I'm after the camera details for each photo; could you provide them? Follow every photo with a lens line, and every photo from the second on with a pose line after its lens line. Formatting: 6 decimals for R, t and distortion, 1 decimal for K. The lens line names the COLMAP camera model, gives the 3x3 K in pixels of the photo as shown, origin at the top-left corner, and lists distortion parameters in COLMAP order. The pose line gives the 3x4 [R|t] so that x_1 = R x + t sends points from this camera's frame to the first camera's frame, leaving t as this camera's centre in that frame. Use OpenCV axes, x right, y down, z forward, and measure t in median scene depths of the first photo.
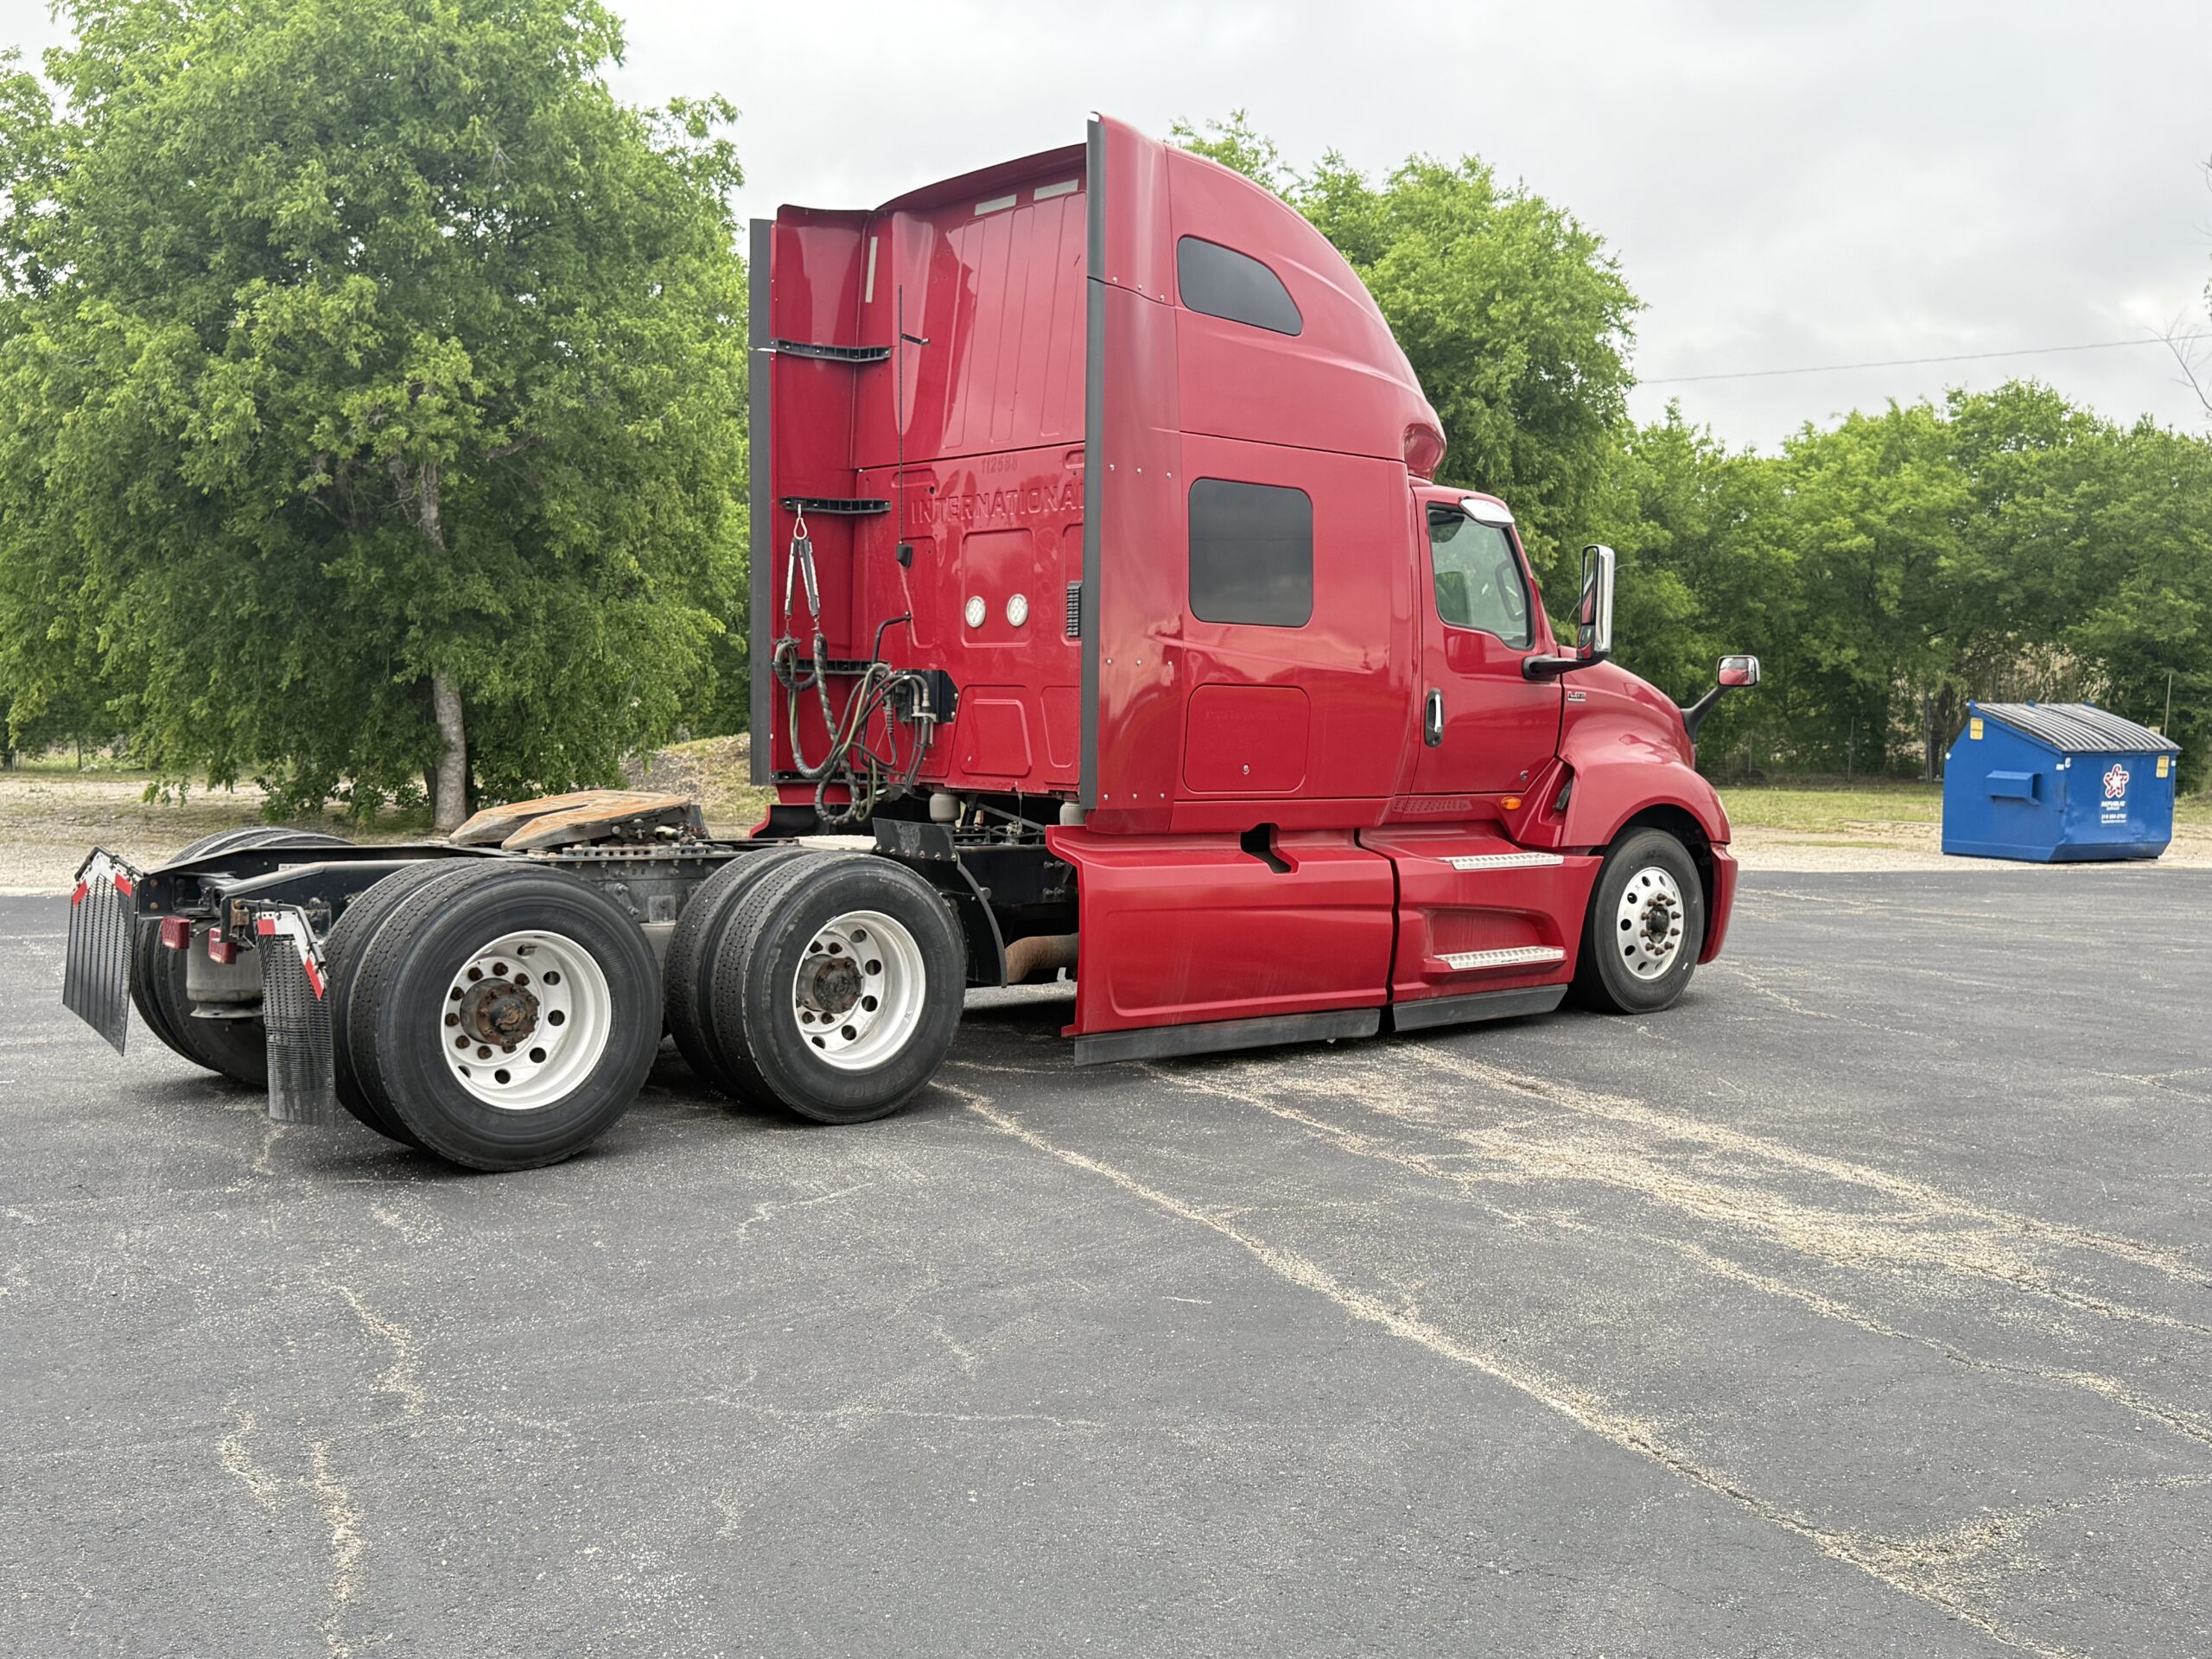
lens RADIAL K [[2157.8, 0, 1079.9], [0, 2157.8, 826.6], [0, 0, 1]] dist [0.089362, -0.009432]
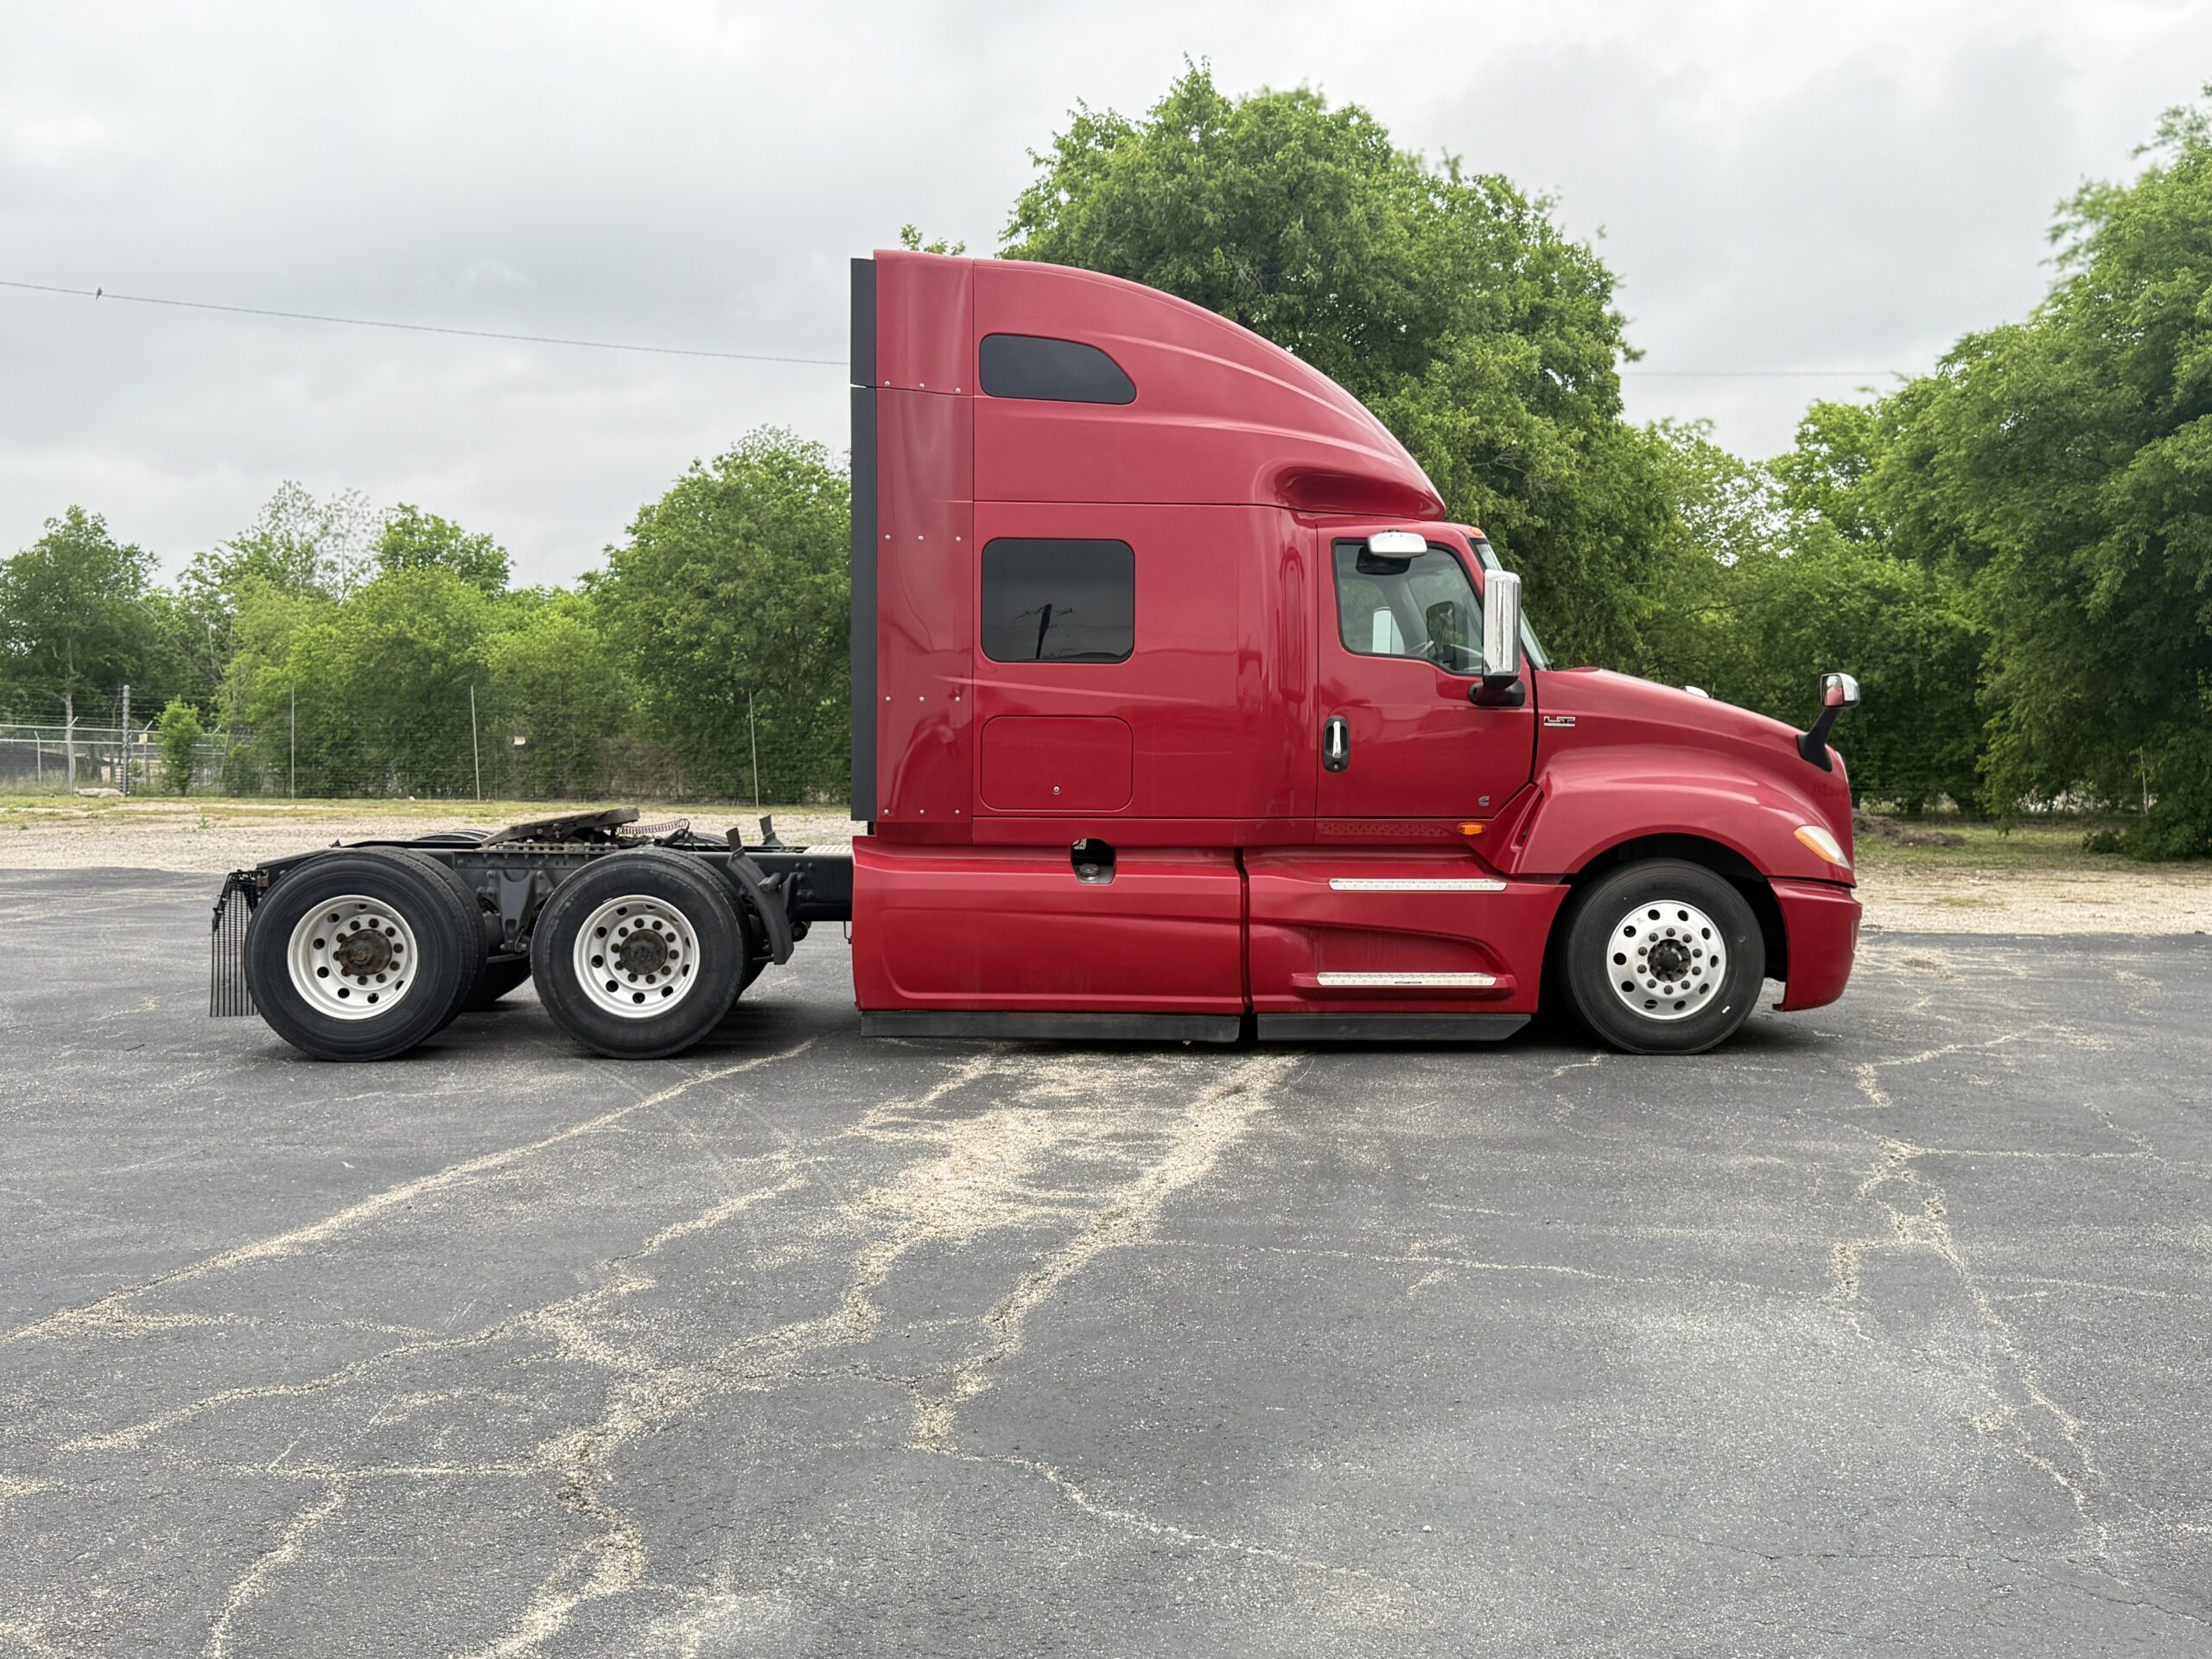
lens RADIAL K [[2157.8, 0, 1079.9], [0, 2157.8, 826.6], [0, 0, 1]] dist [0.089362, -0.009432]
pose [[0.789068, 0.010251, -0.614221, 0.706288], [-0.025887, 0.999527, -0.016575, 0.009808], [0.613761, 0.028979, 0.788960, 0.105817]]
